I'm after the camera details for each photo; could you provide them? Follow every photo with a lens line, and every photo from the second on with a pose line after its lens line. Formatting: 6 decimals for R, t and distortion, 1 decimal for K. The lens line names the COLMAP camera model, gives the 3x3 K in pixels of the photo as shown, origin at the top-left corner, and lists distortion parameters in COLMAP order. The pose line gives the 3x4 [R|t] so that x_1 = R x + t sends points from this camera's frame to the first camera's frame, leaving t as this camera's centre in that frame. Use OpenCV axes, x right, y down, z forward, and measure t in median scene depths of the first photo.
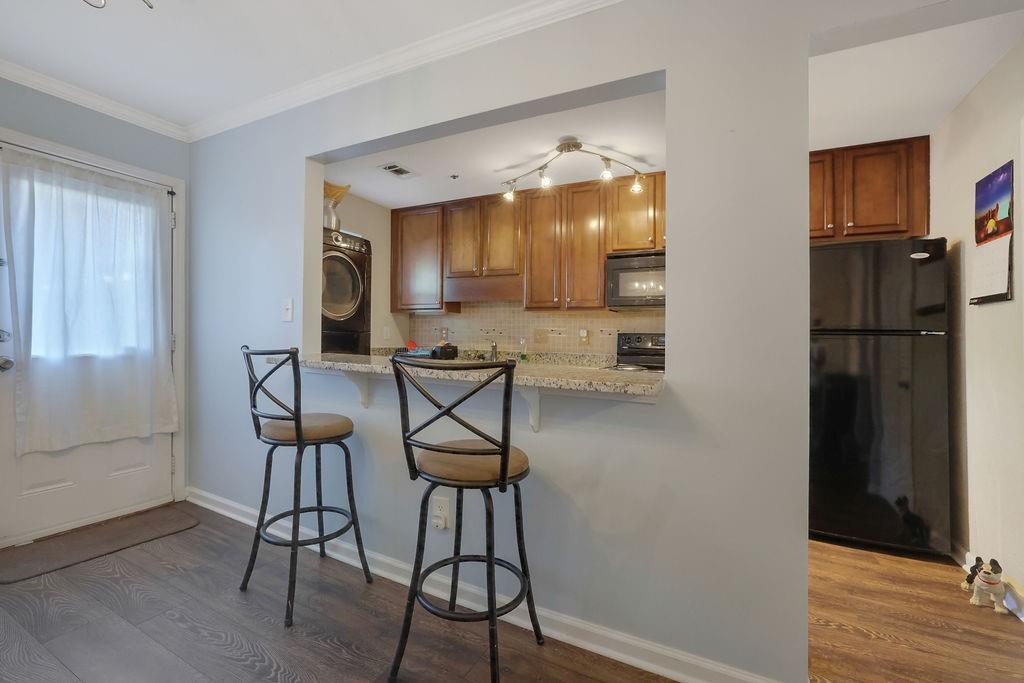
lens RADIAL K [[439.7, 0, 515.0], [0, 439.7, 331.6], [0, 0, 1]] dist [-0.042843, 0.012328]
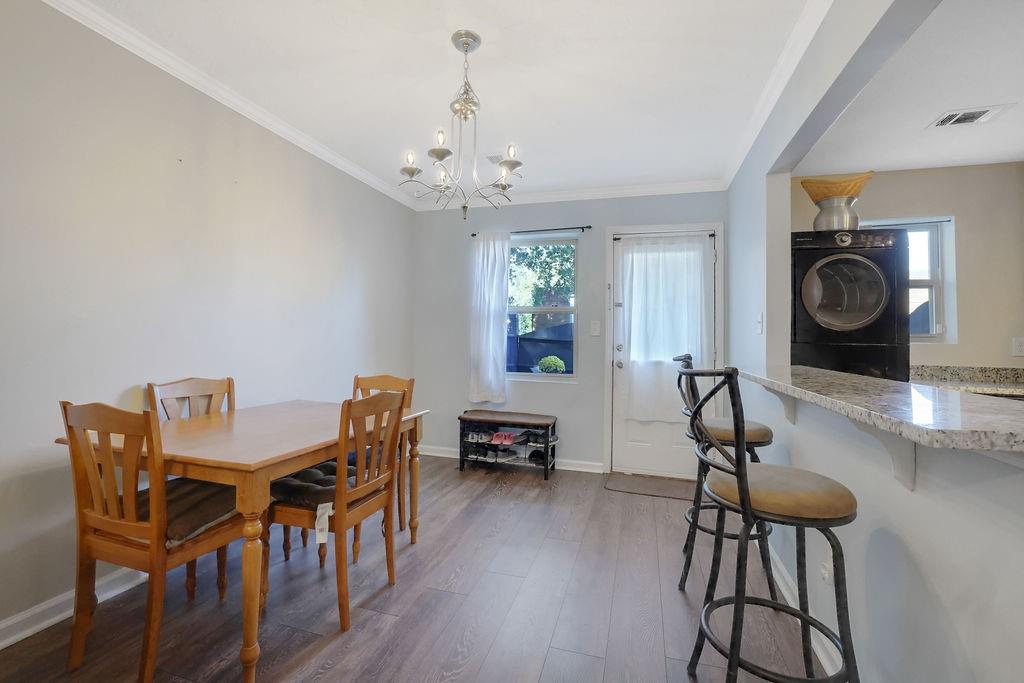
lens RADIAL K [[439.7, 0, 506.9], [0, 439.7, 333.3], [0, 0, 1]] dist [-0.042843, 0.012328]
pose [[0.177805, -0.034579, -0.983458, 0.353033], [-0.001863, 0.999369, -0.035475, 0.012443], [0.984064, 0.008140, 0.177629, 0.184940]]
